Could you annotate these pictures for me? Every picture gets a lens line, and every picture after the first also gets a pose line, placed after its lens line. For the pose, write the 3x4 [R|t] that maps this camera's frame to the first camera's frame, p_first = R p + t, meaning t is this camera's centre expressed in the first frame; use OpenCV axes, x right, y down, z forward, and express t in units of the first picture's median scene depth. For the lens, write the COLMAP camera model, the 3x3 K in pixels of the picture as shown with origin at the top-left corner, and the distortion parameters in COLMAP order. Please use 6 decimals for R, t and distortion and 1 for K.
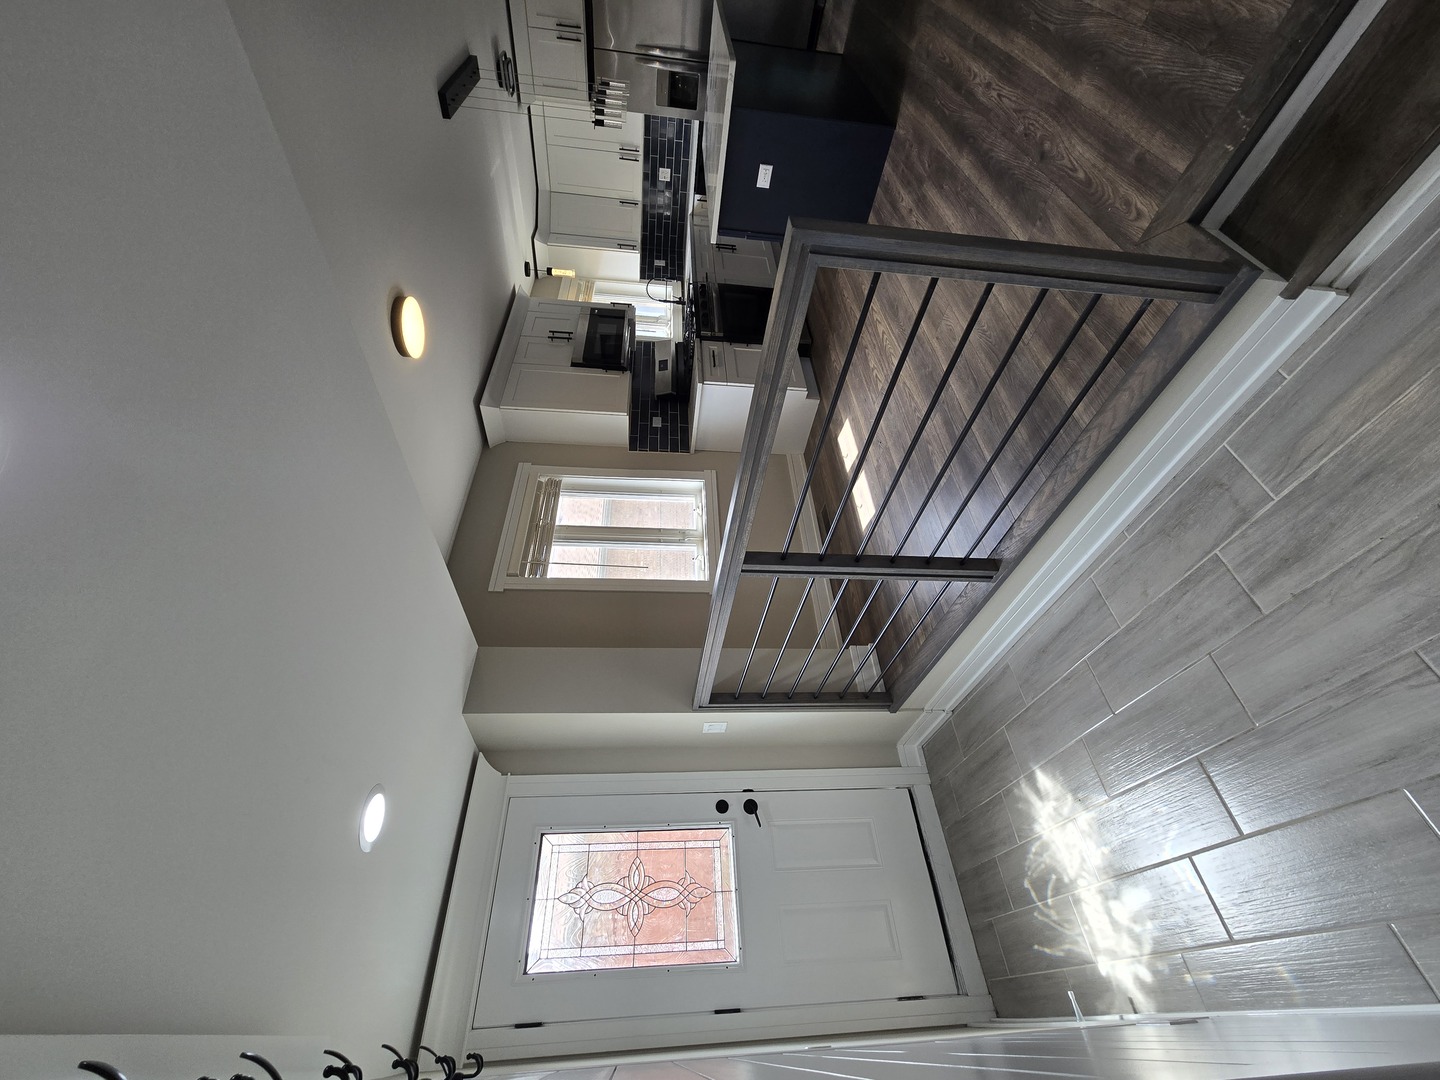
lens RADIAL K [[590.8, 0, 719.1], [0, 590.8, 531.6], [0, 0, 1]] dist [0.000652, 0.000498]
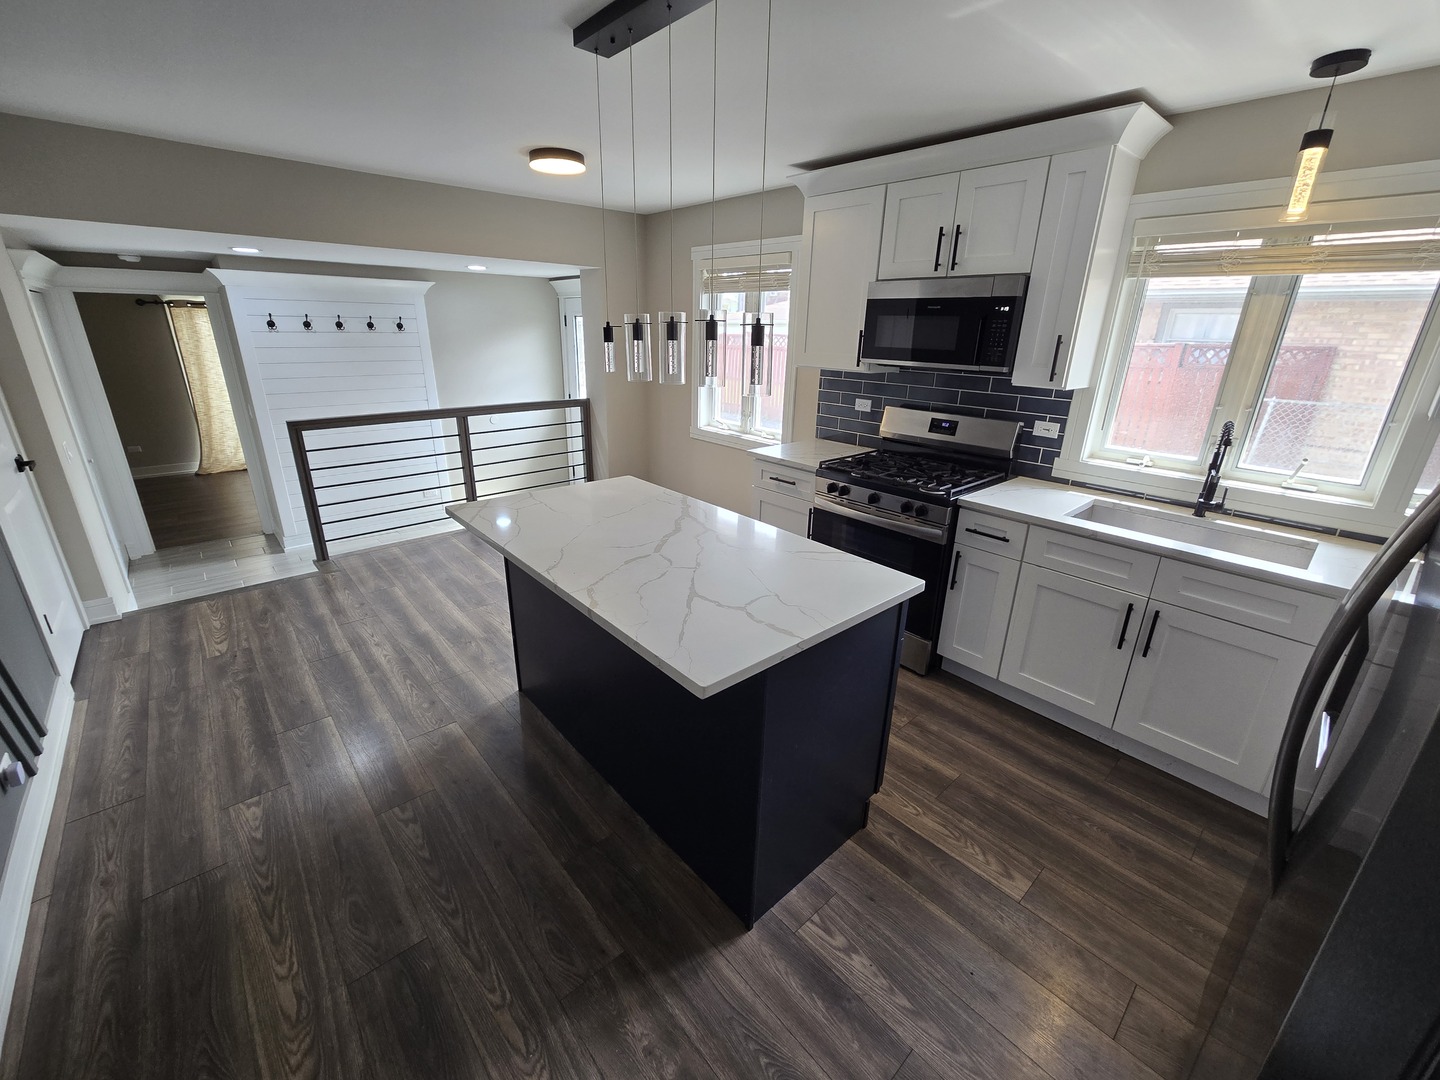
lens RADIAL K [[590.8, 0, 719.1], [0, 590.8, 531.6], [0, 0, 1]] dist [0.000652, 0.000498]
pose [[-0.145123, 0.946088, 0.289581, -0.149098], [-0.034479, -0.297337, 0.954150, -0.986420], [0.988813, 0.128484, 0.075770, 0.807103]]
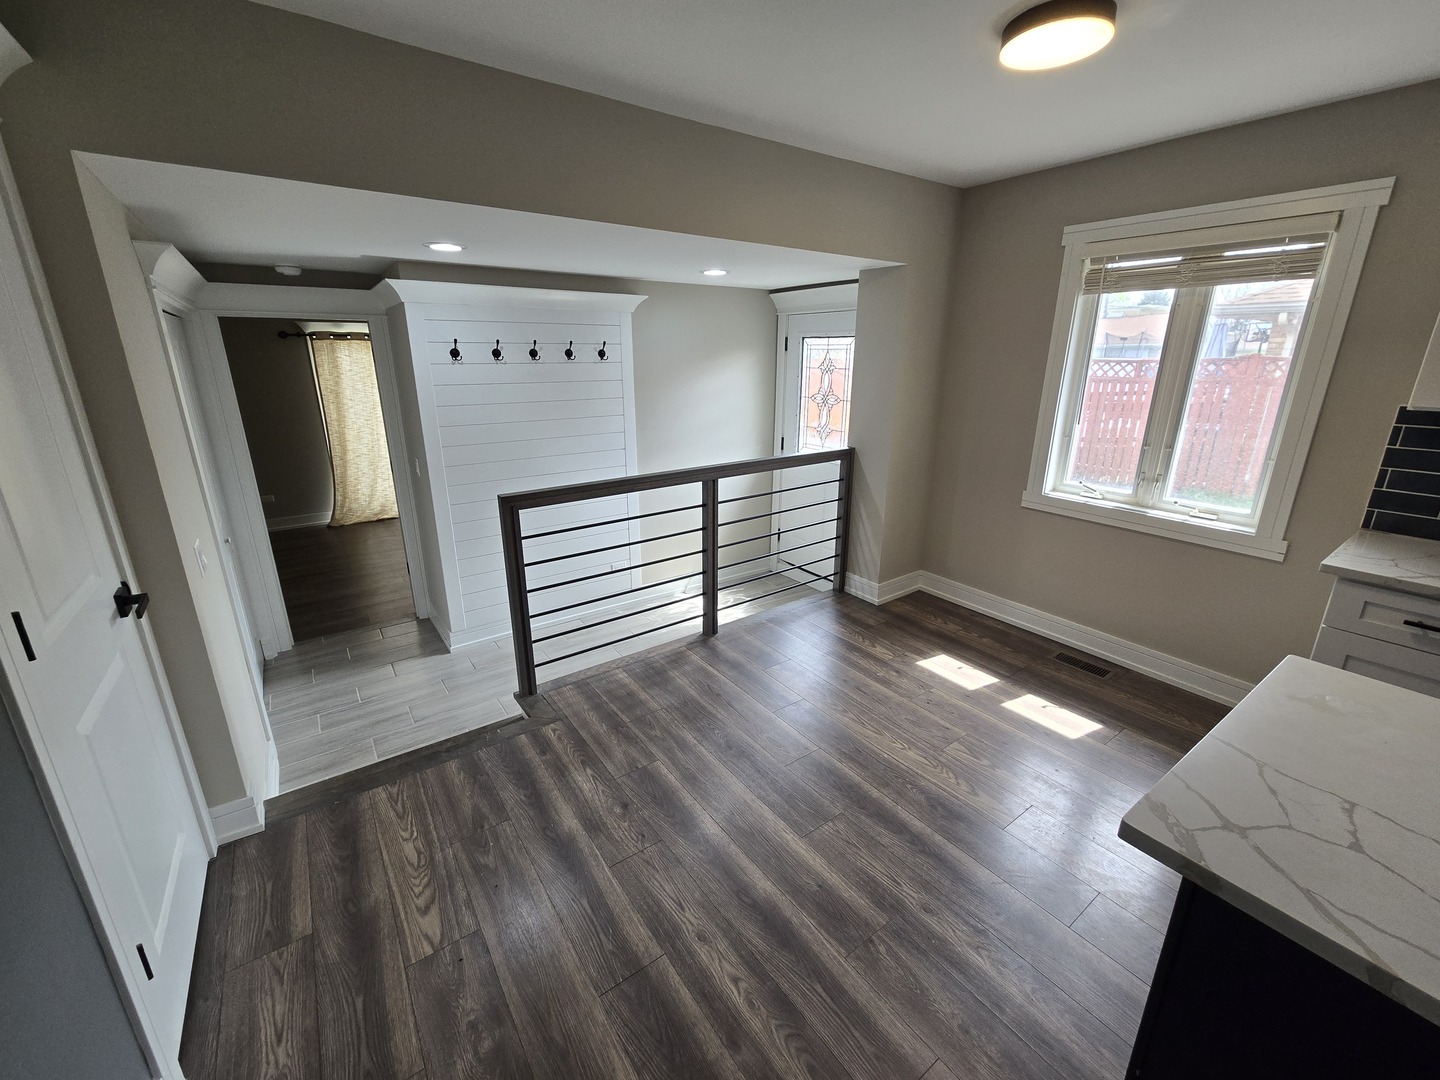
lens RADIAL K [[592.6, 0, 721.9], [0, 592.6, 533.4], [0, 0, 1]] dist [-0.001847, -0.000168]
pose [[-0.130740, 0.955320, 0.265086, -0.106980], [0.072564, -0.257443, 0.963565, -0.652263], [0.988758, 0.145212, -0.035664, 0.479826]]
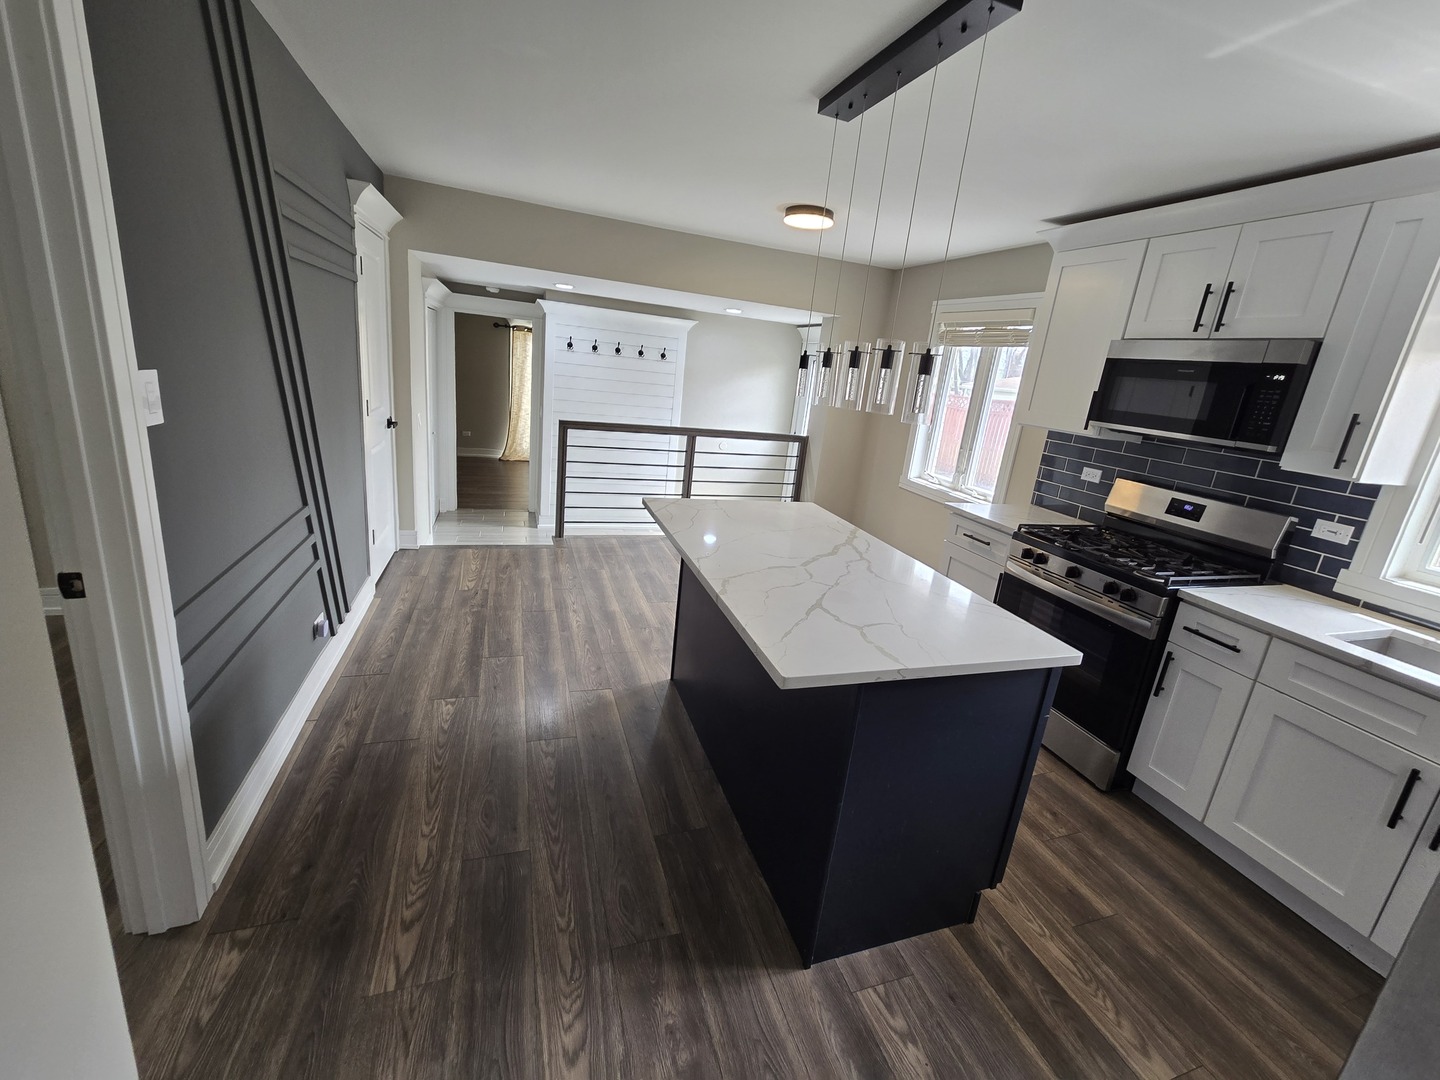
lens RADIAL K [[597.1, 0, 729.7], [0, 597.1, 522.4], [0, 0, 1]] dist [-0.001579, 0.000133]
pose [[-0.236913, 0.936156, 0.259776, -0.138289], [0.344672, -0.169006, 0.923384, -1.005185], [0.908336, 0.308299, -0.282627, 0.861492]]
